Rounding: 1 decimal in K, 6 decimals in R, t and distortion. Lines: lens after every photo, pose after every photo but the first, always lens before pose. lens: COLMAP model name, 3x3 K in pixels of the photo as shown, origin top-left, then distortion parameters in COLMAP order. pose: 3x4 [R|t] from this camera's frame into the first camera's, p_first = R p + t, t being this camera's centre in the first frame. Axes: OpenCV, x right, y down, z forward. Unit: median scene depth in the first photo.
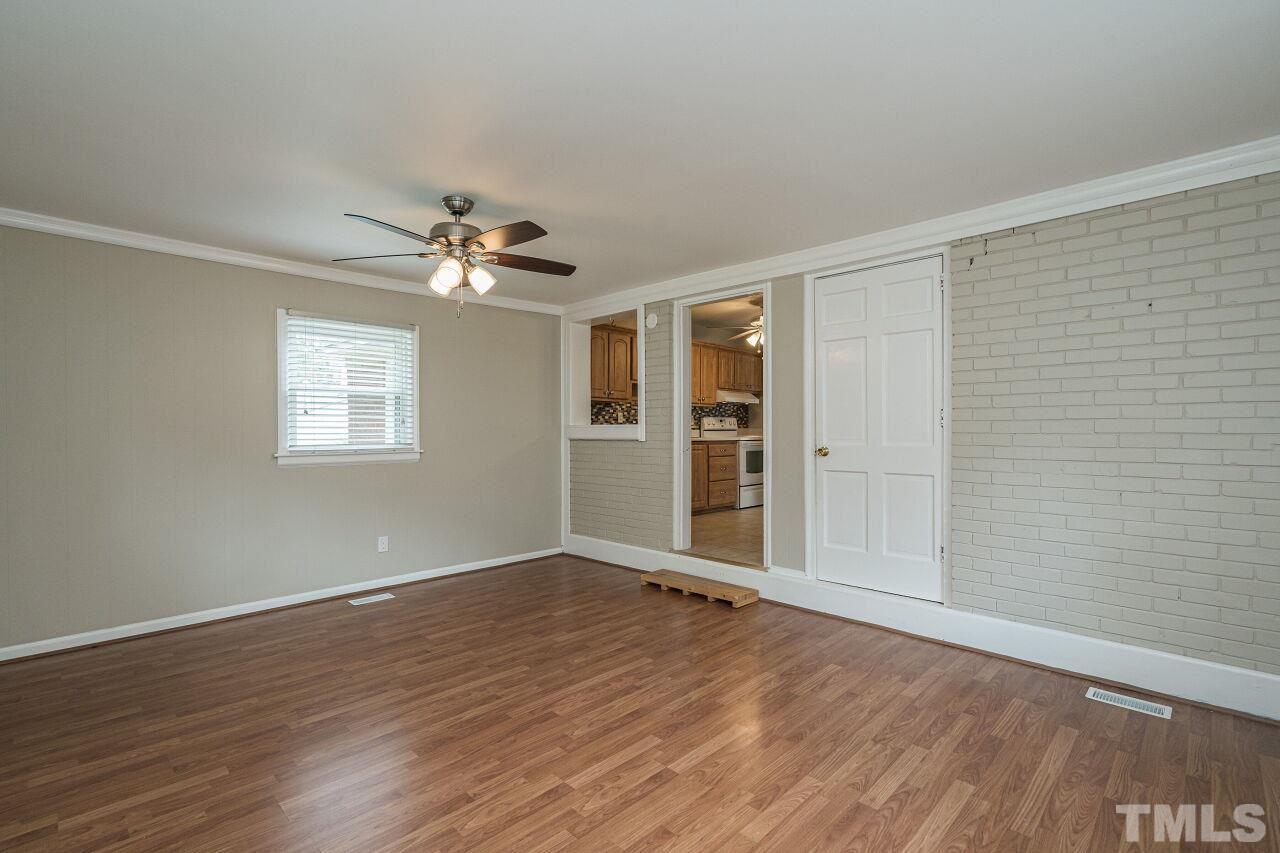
lens RADIAL K [[600.9, 0, 639.8], [0, 600.9, 430.2], [0, 0, 1]] dist [-0.007787, 0.001401]
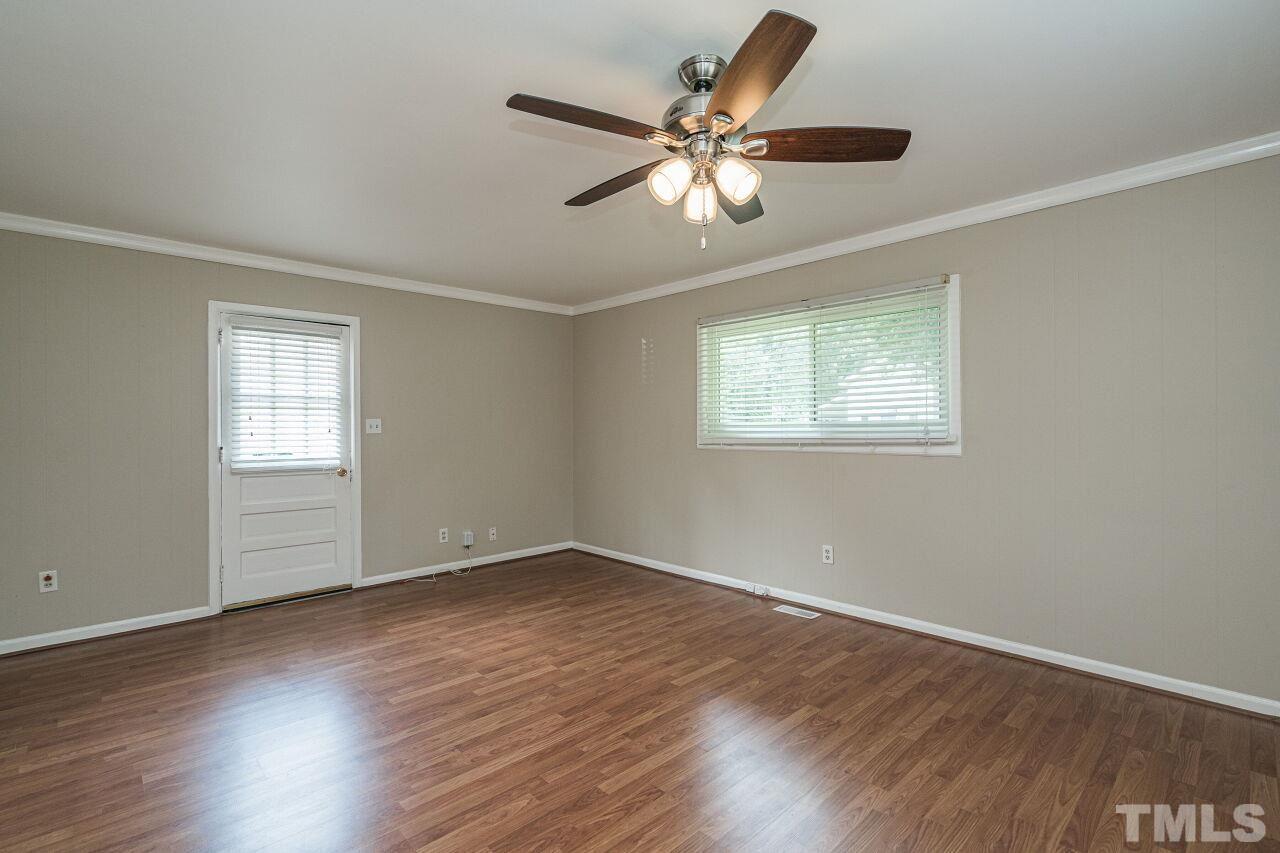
lens RADIAL K [[600.9, 0, 638.1], [0, 600.9, 428.1], [0, 0, 1]] dist [-0.007787, 0.001401]
pose [[-0.999378, 0.008965, 0.034099, -0.321022], [0.008747, 0.999940, -0.006548, 0.009646], [-0.034156, -0.006245, -0.999397, 2.099347]]
